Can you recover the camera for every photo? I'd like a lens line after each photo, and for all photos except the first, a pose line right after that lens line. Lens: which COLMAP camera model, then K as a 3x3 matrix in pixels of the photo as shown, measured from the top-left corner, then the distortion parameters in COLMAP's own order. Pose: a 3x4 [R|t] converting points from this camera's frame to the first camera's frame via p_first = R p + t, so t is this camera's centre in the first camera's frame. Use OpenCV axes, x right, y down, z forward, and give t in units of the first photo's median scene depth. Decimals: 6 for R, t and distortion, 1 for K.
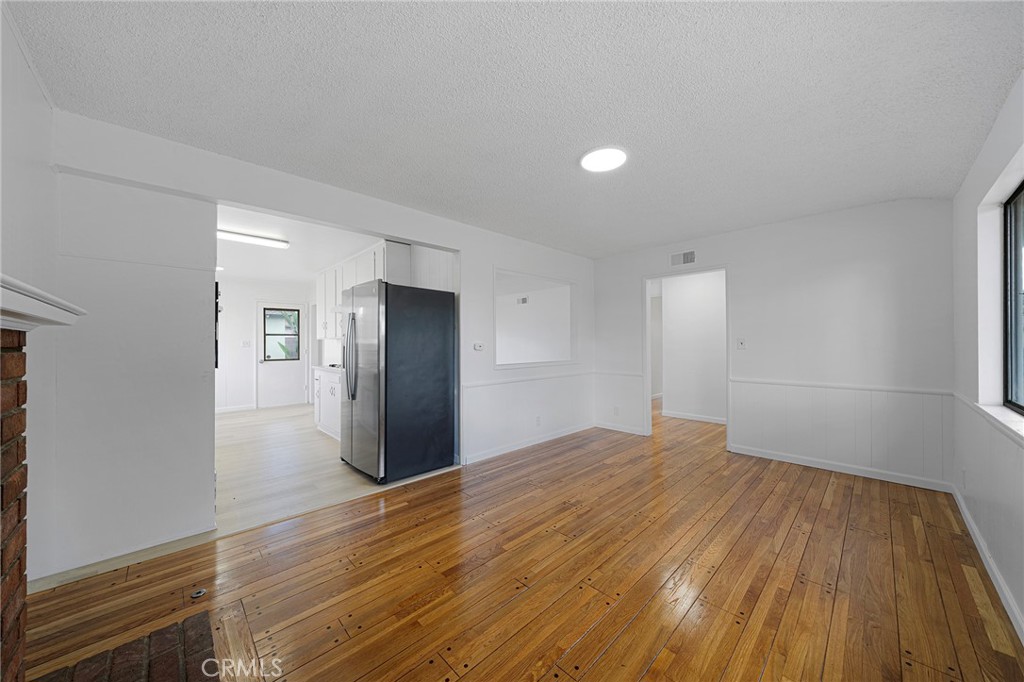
lens RADIAL K [[352.6, 0, 506.6], [0, 352.6, 342.7], [0, 0, 1]] dist [-0.003598, -0.000323]
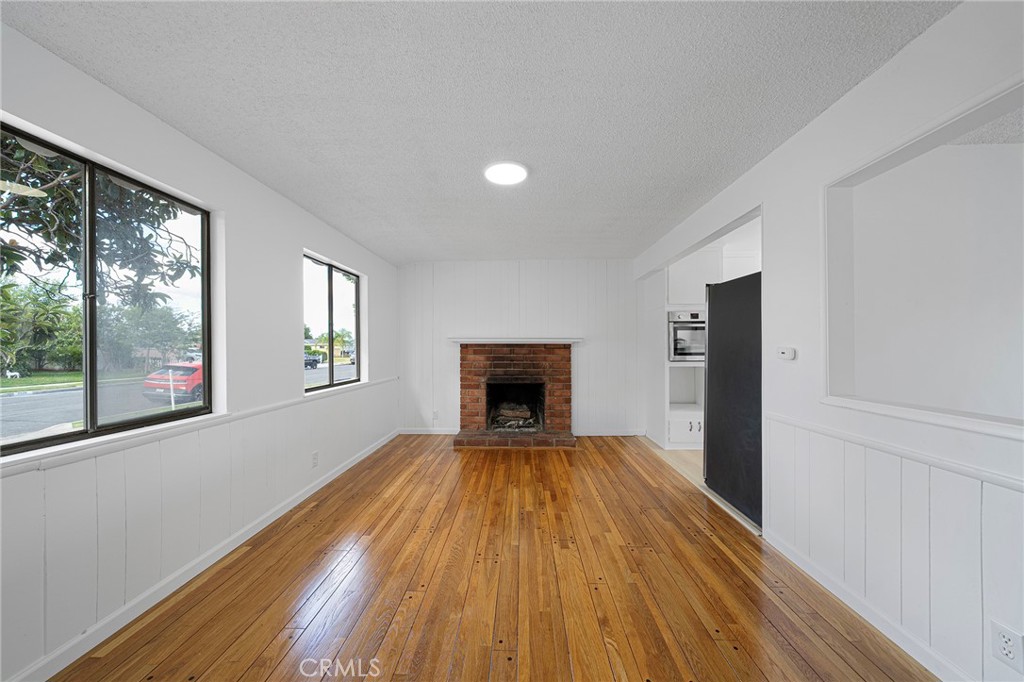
lens RADIAL K [[352.6, 0, 515.0], [0, 352.6, 345.0], [0, 0, 1]] dist [-0.003598, -0.000323]
pose [[-0.704706, 0.000823, -0.709499, 0.832210], [0.004606, 0.999984, -0.003415, -0.002932], [0.709484, -0.005674, -0.704698, 1.453627]]
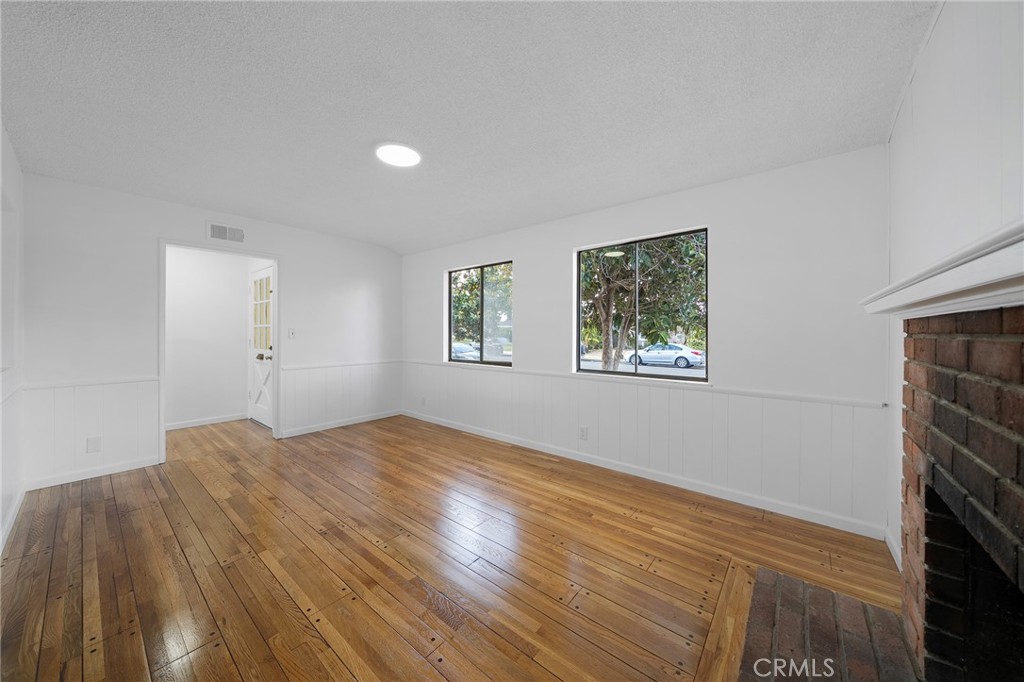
lens RADIAL K [[352.6, 0, 505.3], [0, 352.6, 335.2], [0, 0, 1]] dist [-0.003598, -0.000323]
pose [[-0.110843, -0.001465, 0.993837, -0.647634], [-0.002455, 0.999996, 0.001200, 0.007027], [-0.993835, -0.002307, -0.110846, 0.662051]]
